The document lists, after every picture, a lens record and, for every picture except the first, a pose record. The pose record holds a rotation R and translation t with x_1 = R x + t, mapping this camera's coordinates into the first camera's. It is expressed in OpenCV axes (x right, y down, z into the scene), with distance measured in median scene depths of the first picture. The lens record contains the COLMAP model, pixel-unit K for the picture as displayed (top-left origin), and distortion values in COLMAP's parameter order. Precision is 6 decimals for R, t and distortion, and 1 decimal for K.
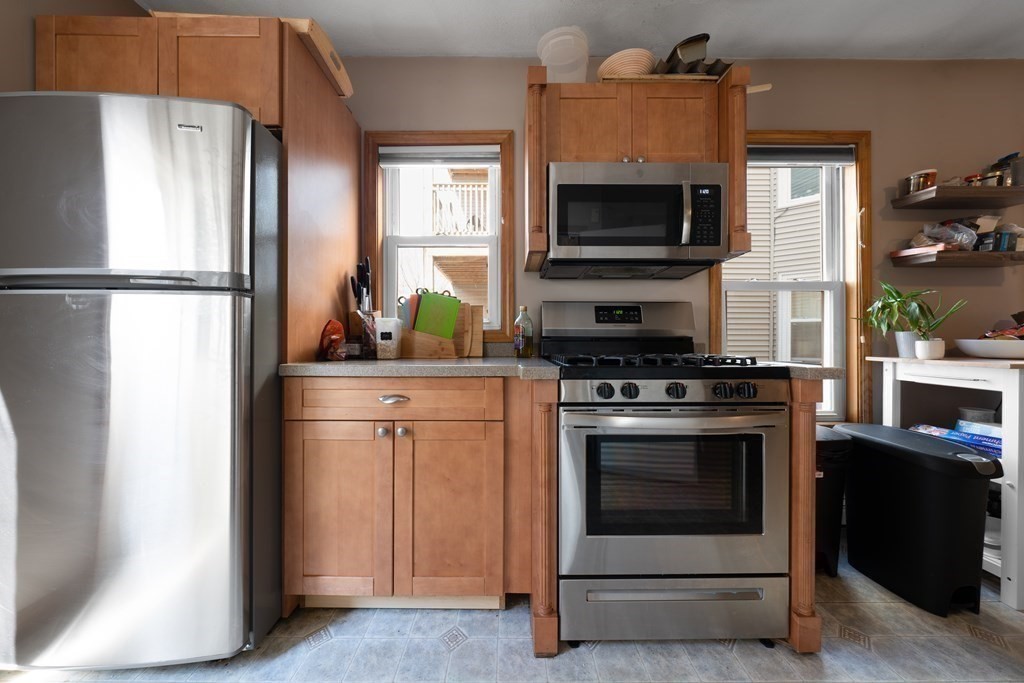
lens RADIAL K [[349.0, 0, 511.7], [0, 349.0, 340.4], [0, 0, 1]] dist [0.001644, 0.000255]
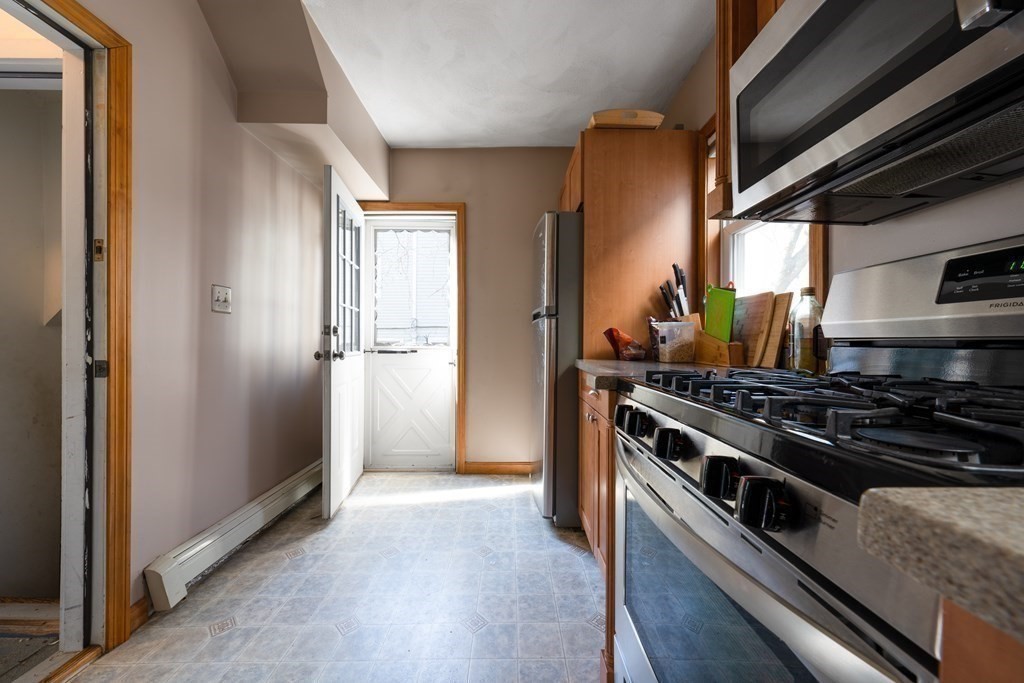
lens RADIAL K [[370.2, 0, 513.1], [0, 370.2, 340.9], [0, 0, 1]] dist [0.000233, 0.000016]
pose [[0.001476, -0.006626, -0.999977, 1.019402], [-0.001644, 0.999977, -0.006629, -0.002827], [0.999998, 0.001654, 0.001465, 0.760359]]
